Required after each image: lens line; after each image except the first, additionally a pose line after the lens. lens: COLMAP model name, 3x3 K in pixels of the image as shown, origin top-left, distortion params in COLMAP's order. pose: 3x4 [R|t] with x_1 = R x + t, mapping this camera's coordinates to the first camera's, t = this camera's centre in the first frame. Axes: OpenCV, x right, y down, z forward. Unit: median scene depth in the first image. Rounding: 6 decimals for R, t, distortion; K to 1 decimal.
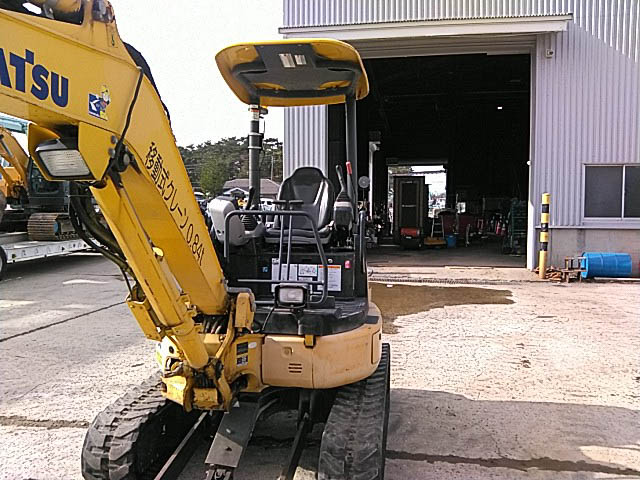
lens RADIAL K [[528.4, 0, 320.1], [0, 528.4, 227.1], [0, 0, 1]] dist [0.026762, -0.142123]
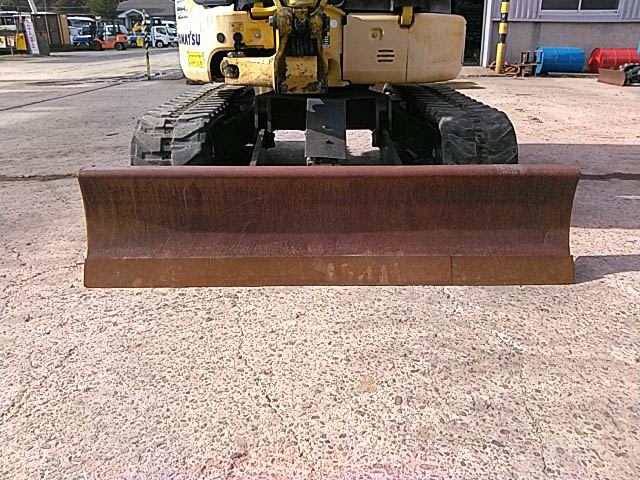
lens RADIAL K [[537.7, 0, 320.0], [0, 537.7, 240.0], [0, 0, 1]] dist [0.006921, -0.161863]
pose [[0.984933, -0.069345, 0.158425, -0.183246], [0.016031, 0.948750, 0.315621, 0.171634], [-0.172192, -0.308326, 0.935567, 0.110618]]
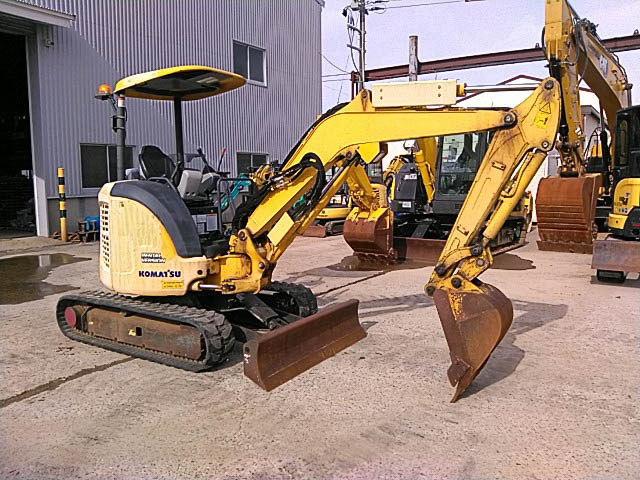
lens RADIAL K [[528.4, 0, 320.1], [0, 528.4, 227.1], [0, 0, 1]] dist [0.026762, -0.142123]
pose [[0.399812, -0.090515, 0.912117, -0.961805], [0.046554, 0.995833, 0.078416, 0.002680], [-0.915414, 0.011111, 0.402360, 0.059345]]
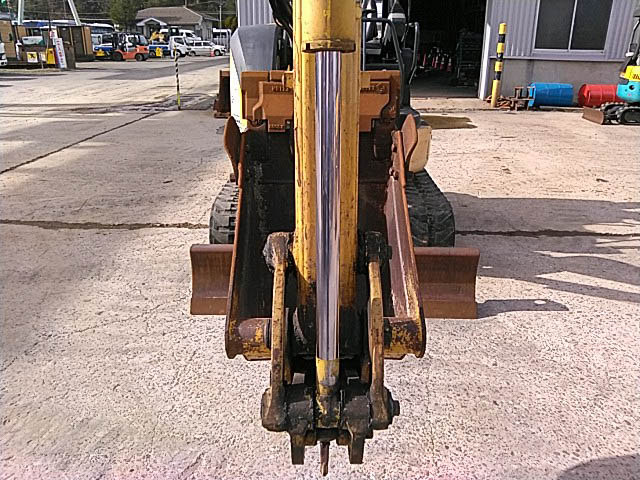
lens RADIAL K [[538.8, 0, 324.0], [0, 538.8, 227.6], [0, 0, 1]] dist [0.120340, -0.455018]
pose [[0.987609, -0.044386, 0.150530, -0.221240], [-0.000769, 0.957791, 0.287464, 0.036888], [-0.156935, -0.284017, 0.945889, -0.123146]]
